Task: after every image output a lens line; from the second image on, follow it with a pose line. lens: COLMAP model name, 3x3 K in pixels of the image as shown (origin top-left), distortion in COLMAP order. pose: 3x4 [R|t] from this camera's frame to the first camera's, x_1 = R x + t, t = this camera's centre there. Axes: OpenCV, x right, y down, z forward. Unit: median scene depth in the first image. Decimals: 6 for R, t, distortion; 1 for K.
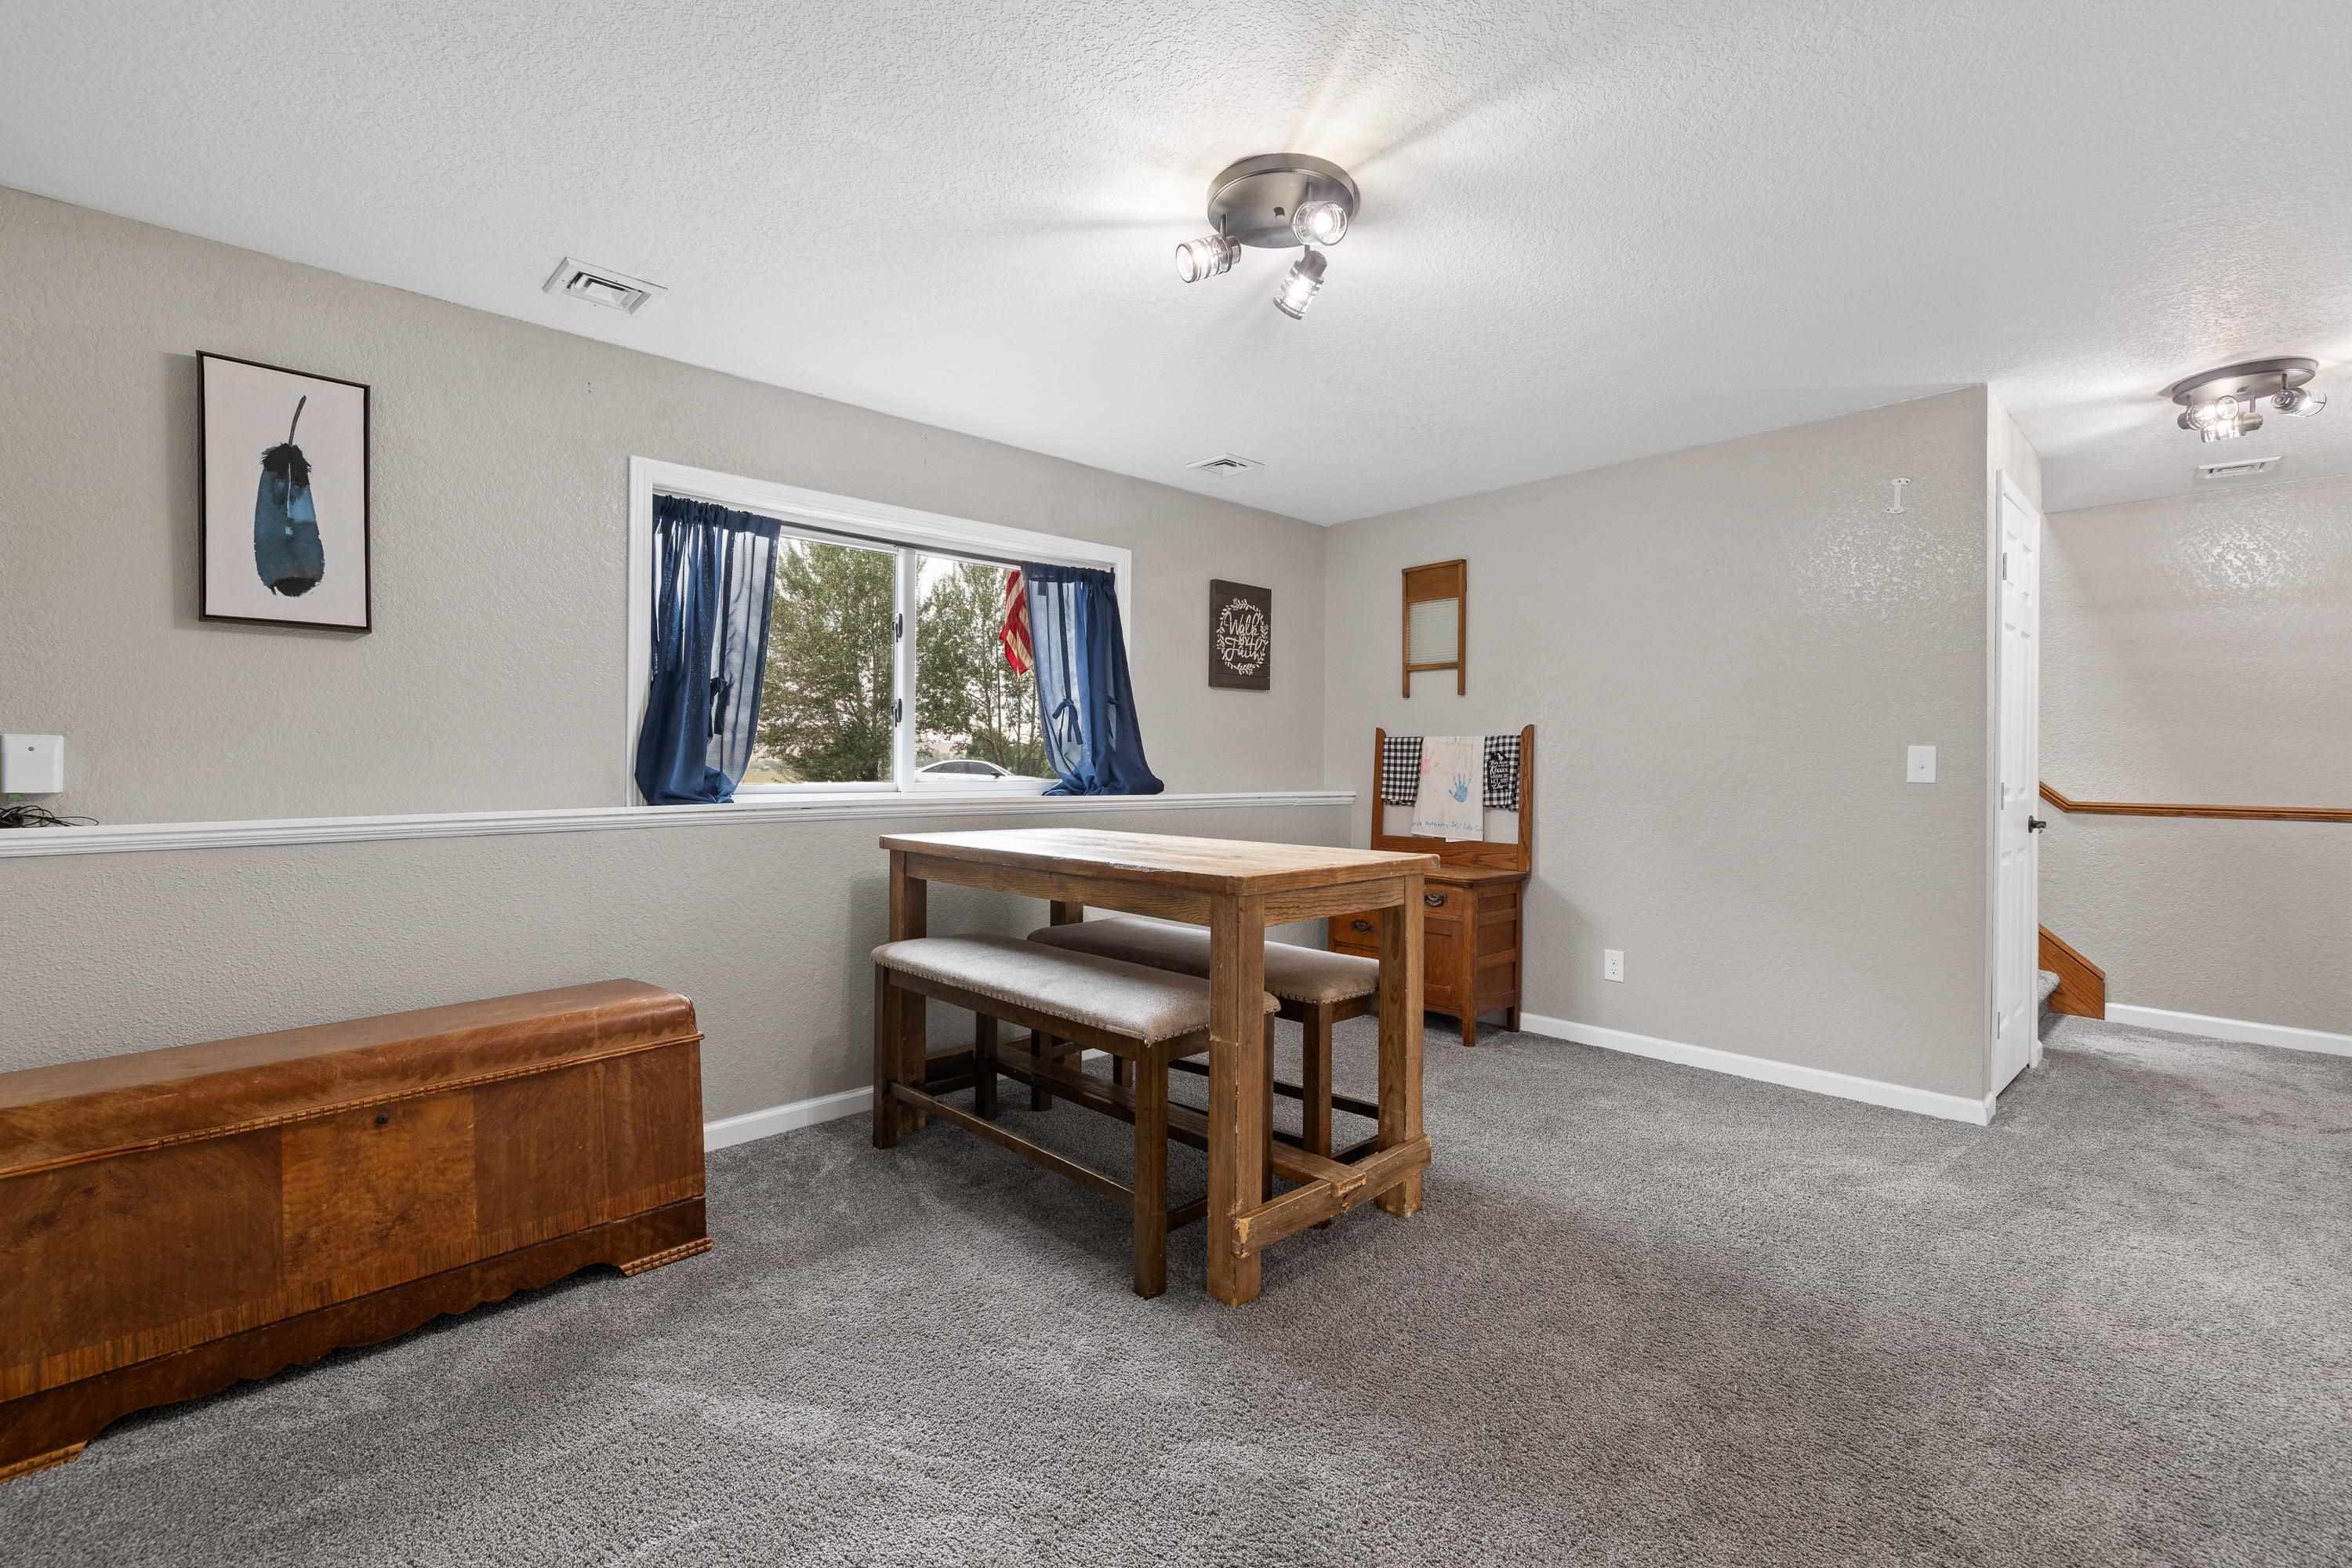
lens RADIAL K [[1020.8, 0, 1179.4], [0, 1020.8, 774.0], [0, 0, 1]] dist [-0.011451, 0.000082]
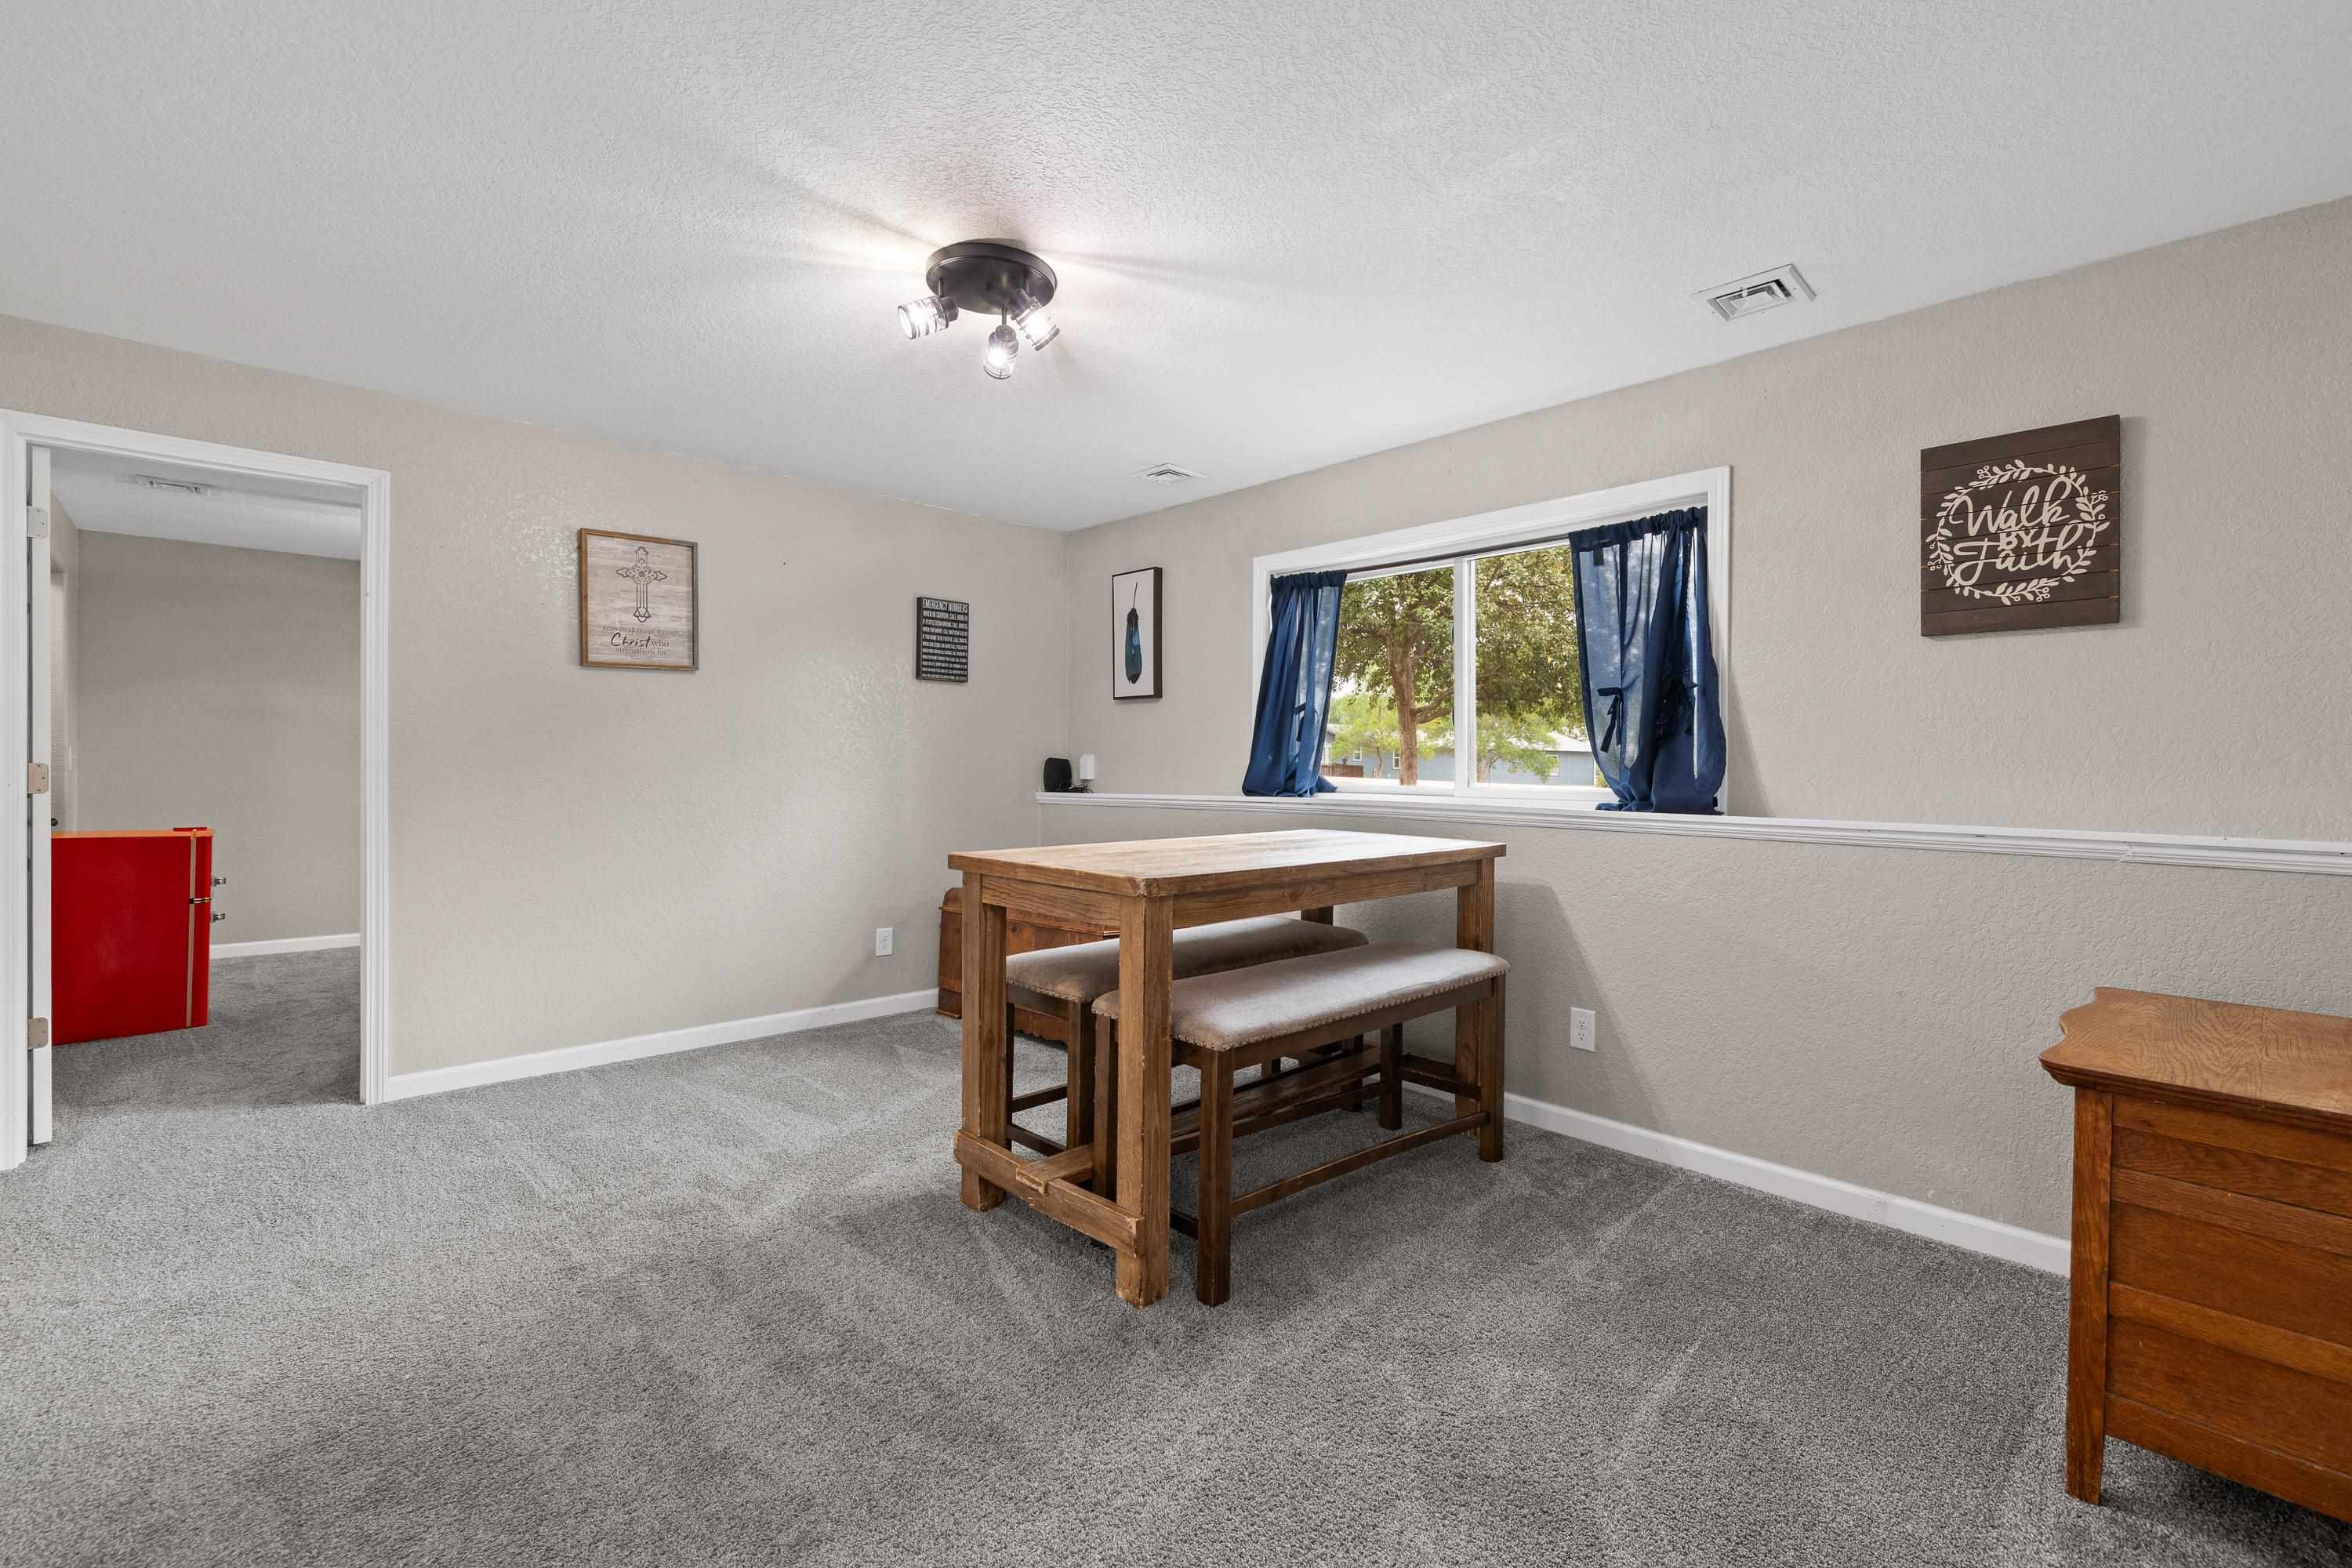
lens RADIAL K [[1013.2, 0, 1212.5], [0, 1013.2, 767.9], [0, 0, 1]] dist [-0.000613, -0.000304]
pose [[0.016596, -0.000990, -0.999862, 0.694810], [-0.016918, 0.999856, -0.001271, -0.004533], [0.999719, 0.016937, 0.016577, 0.684773]]
